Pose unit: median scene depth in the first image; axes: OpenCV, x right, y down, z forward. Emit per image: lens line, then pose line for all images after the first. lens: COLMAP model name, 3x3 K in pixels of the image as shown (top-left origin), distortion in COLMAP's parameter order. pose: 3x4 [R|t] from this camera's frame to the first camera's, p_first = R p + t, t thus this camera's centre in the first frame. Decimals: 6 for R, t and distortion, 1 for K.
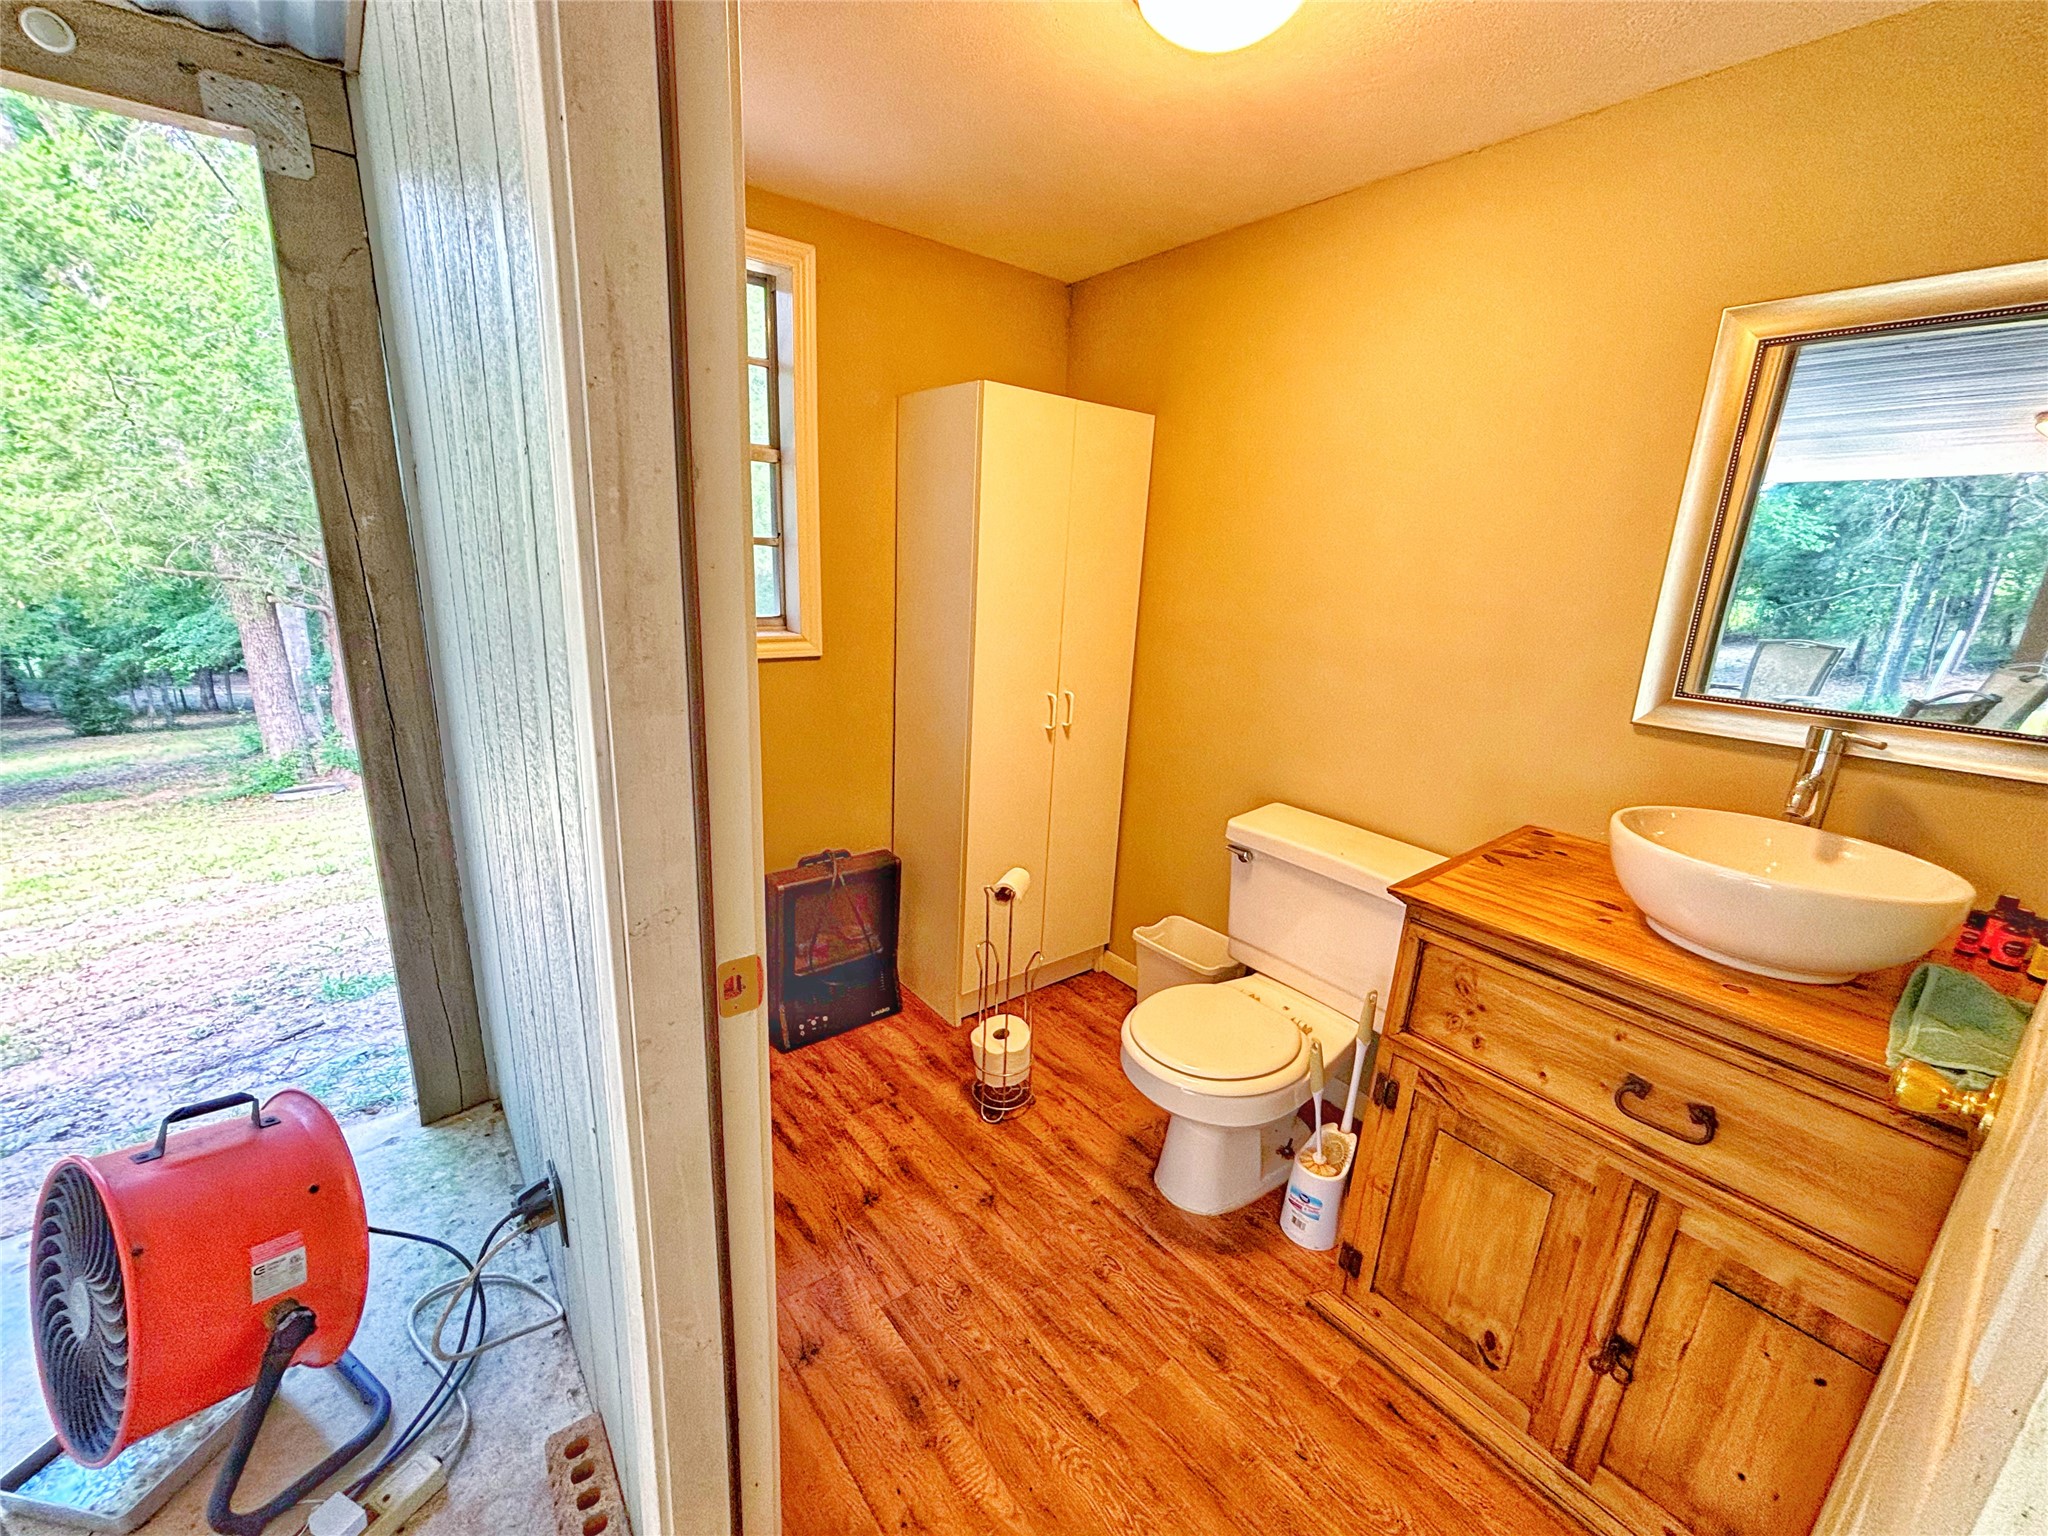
lens RADIAL K [[831.0, 0, 1026.1], [0, 831.0, 766.7], [0, 0, 1]] dist [-0.000594, 0.000559]
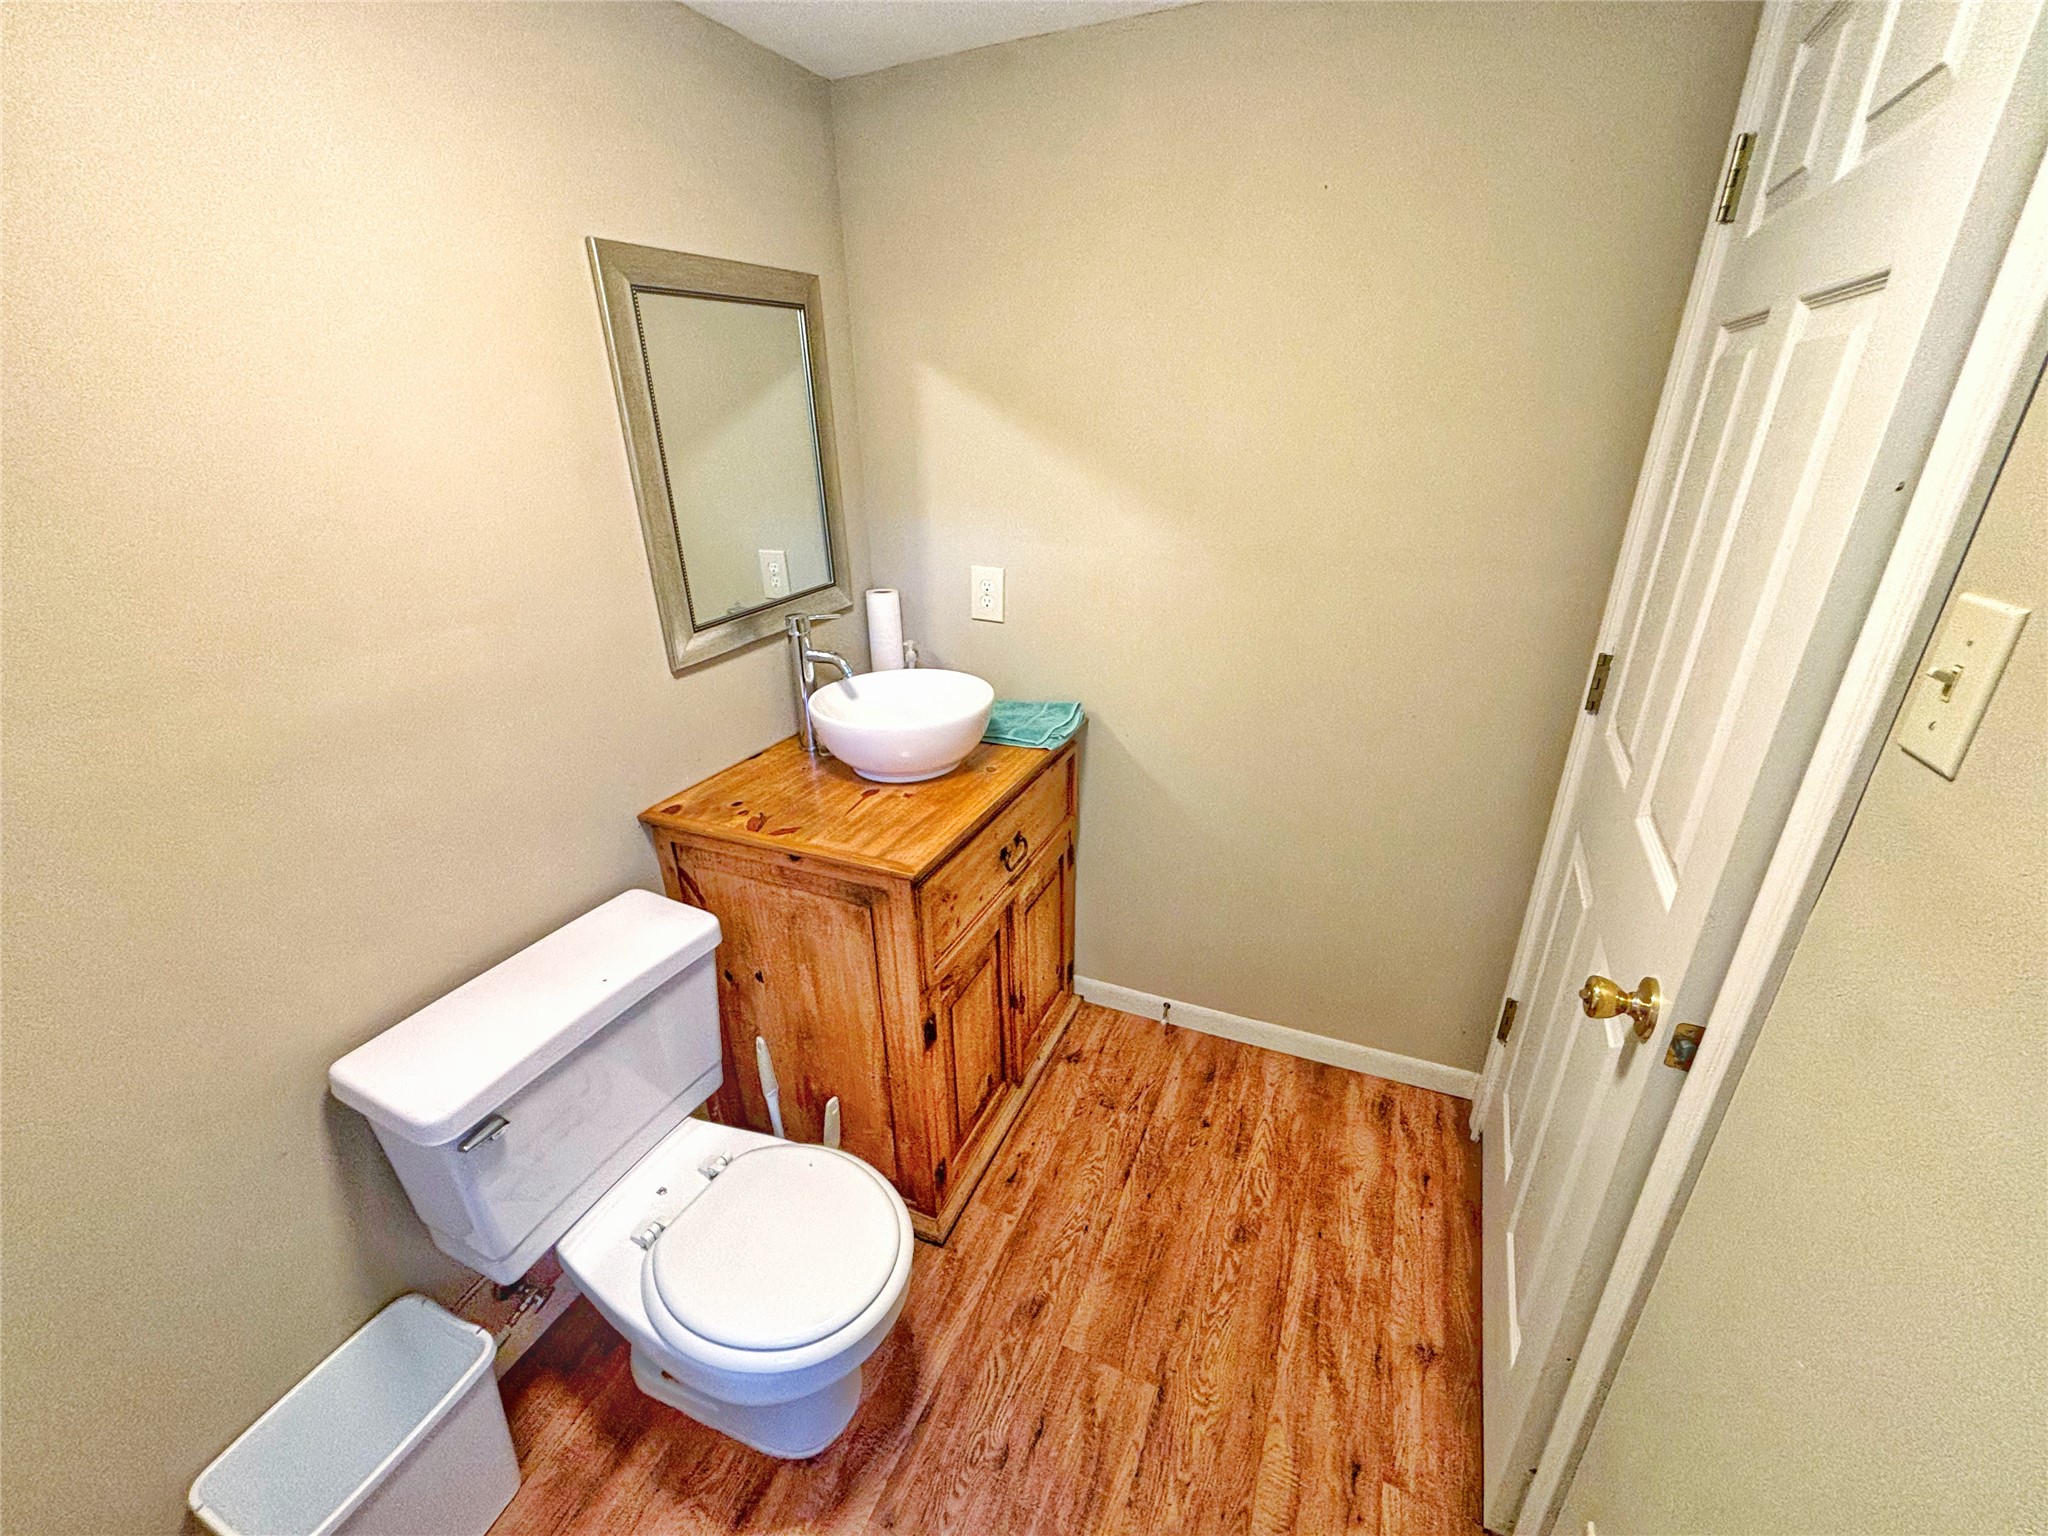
lens RADIAL K [[831.0, 0, 1026.1], [0, 831.0, 766.7], [0, 0, 1]] dist [-0.000594, 0.000559]
pose [[-0.447809, -0.393309, 0.802979, -0.368724], [0.226942, 0.818652, 0.527548, -0.448894], [-0.864849, 0.418470, -0.277341, 1.081279]]
